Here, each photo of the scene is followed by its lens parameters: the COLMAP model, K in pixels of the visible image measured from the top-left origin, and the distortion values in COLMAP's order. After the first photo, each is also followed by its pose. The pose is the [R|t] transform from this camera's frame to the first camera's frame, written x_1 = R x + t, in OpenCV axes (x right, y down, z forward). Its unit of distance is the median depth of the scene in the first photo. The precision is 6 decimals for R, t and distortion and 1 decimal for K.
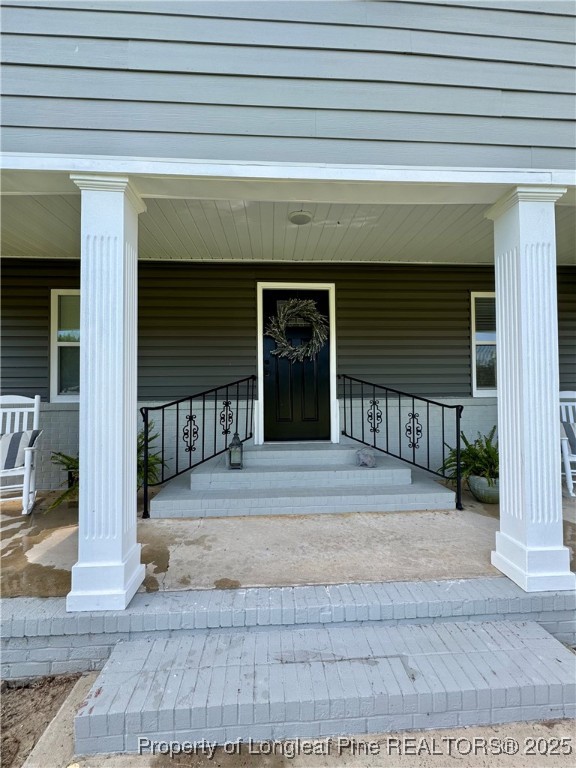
lens RADIAL K [[337.9, 0, 288.8], [0, 337.9, 386.8], [0, 0, 1]] dist [-0.015641, -0.000068]
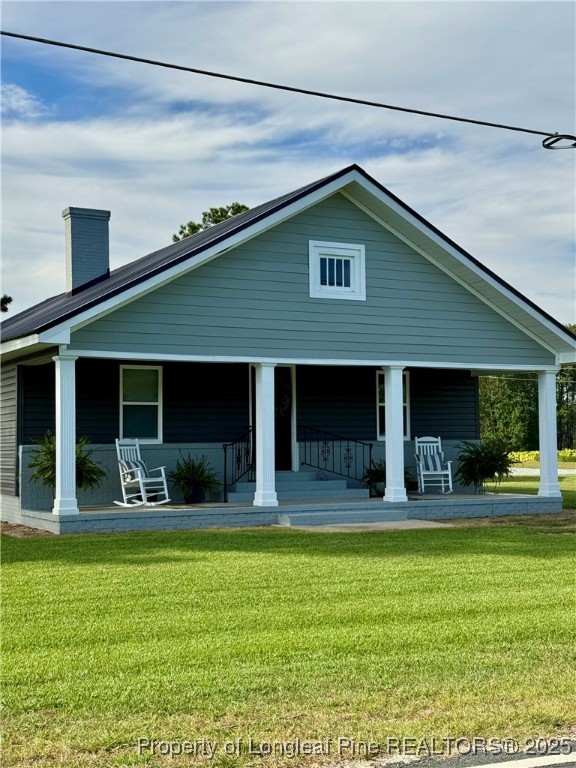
lens RADIAL K [[1069.0, 0, 288.0], [0, 1069.0, 384.7], [0, 0, 1]] dist [0.147555, 0.000000]
pose [[0.923020, 0.022035, 0.384122, -2.064187], [-0.009169, 0.999335, -0.035295, -0.059380], [-0.384644, 0.029056, 0.922608, -4.034203]]
